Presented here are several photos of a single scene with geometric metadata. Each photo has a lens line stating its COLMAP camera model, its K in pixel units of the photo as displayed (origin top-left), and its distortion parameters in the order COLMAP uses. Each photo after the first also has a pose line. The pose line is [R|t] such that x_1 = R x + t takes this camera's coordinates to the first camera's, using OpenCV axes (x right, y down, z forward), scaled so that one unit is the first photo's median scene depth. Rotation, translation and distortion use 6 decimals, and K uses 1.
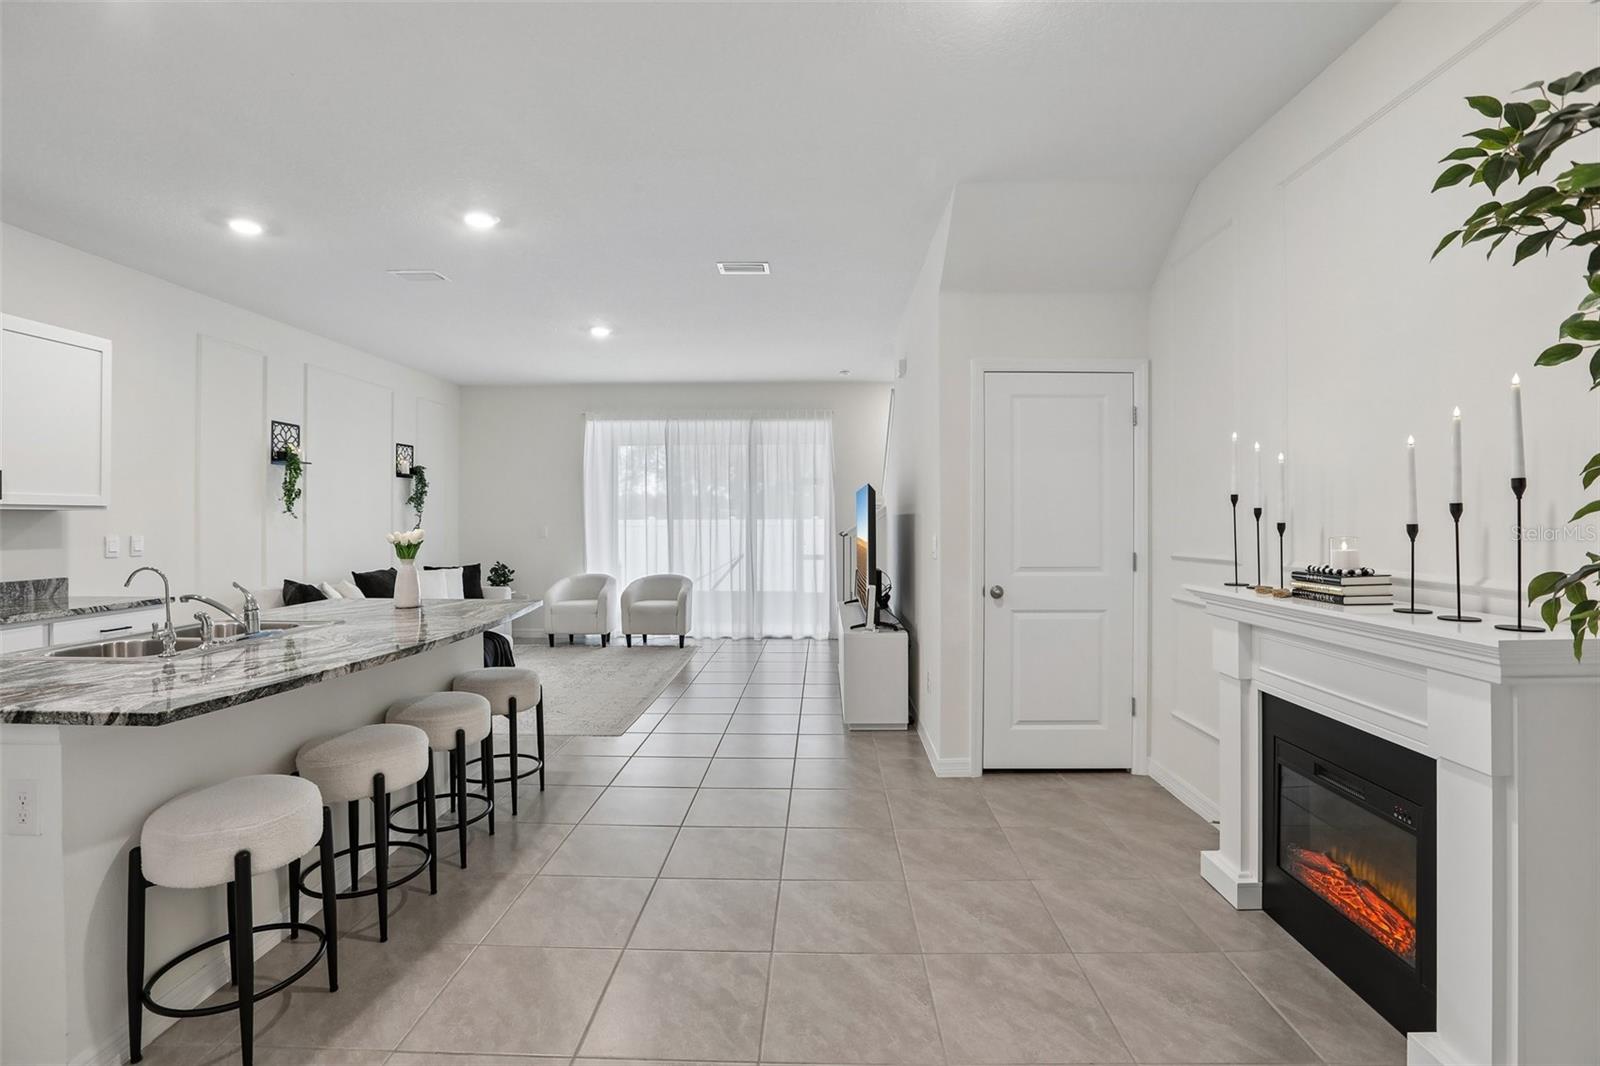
lens RADIAL K [[731.5, 0, 799.2], [0, 731.5, 517.0], [0, 0, 1]] dist [-0.049046, 0.014226]
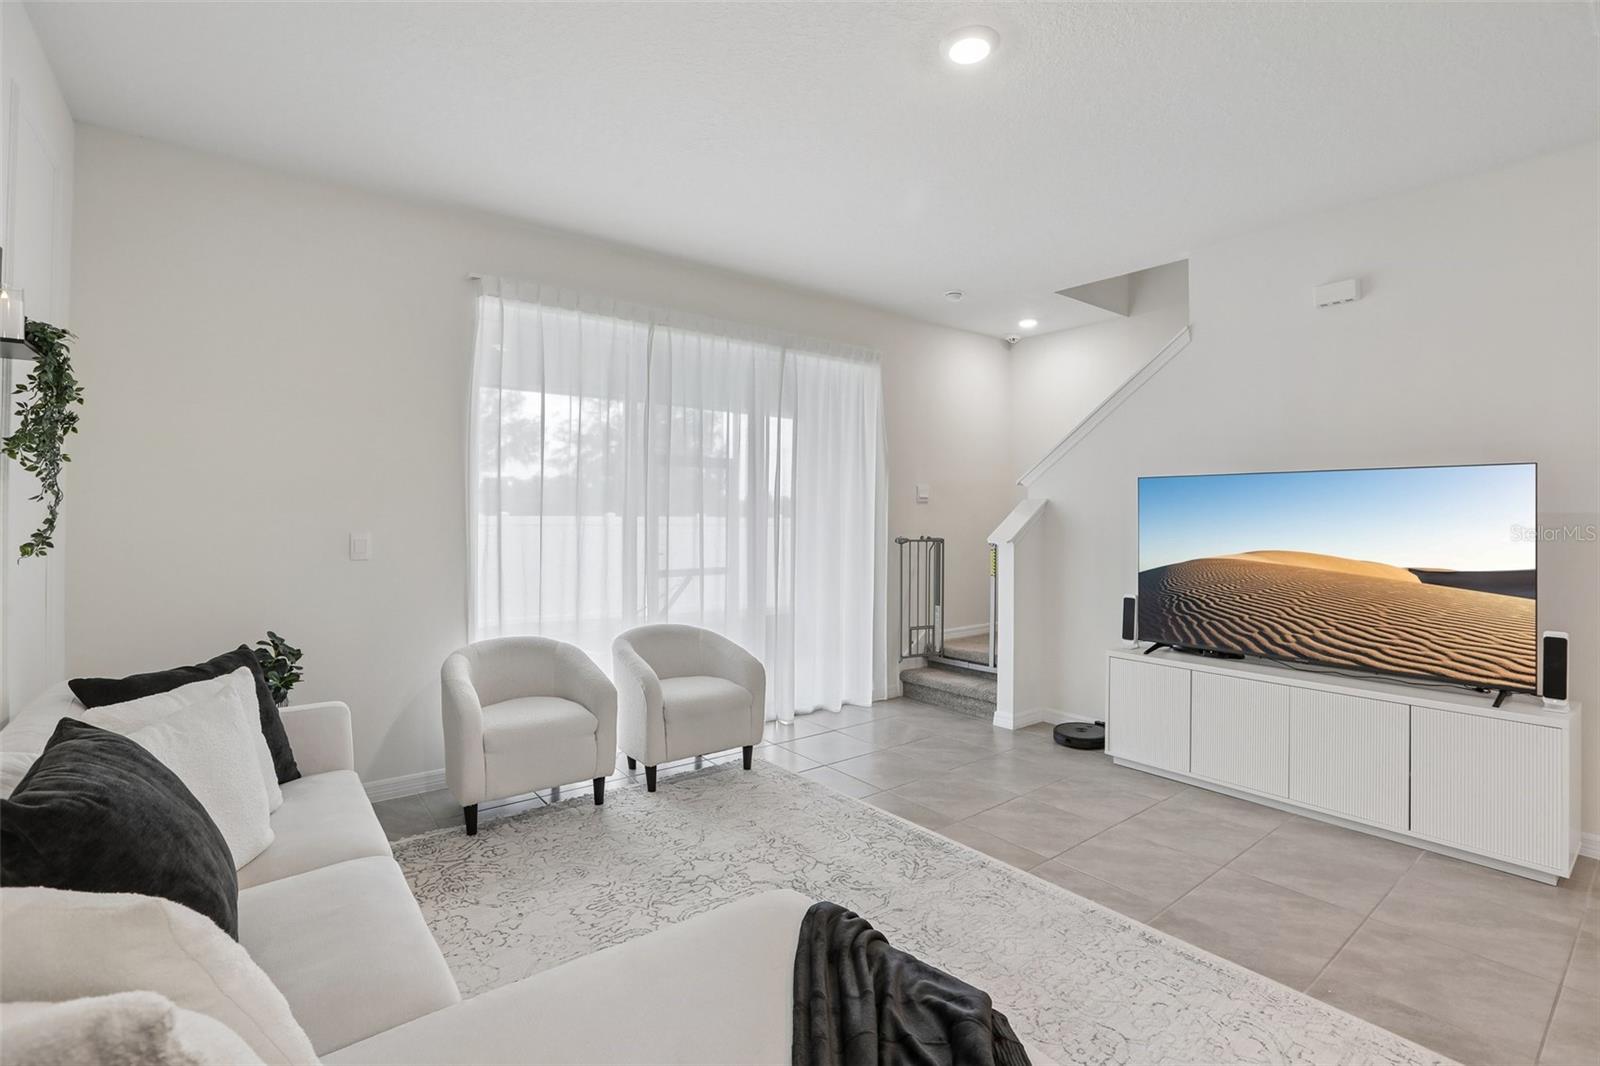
lens RADIAL K [[737.2, 0, 801.8], [0, 737.2, 514.1], [0, 0, 1]] dist [-0.045021, 0.018545]
pose [[0.770246, 0.007708, 0.637700, -0.619356], [-0.007052, 0.999969, -0.003569, 0.002673], [-0.637708, -0.001748, 0.770276, 0.778237]]
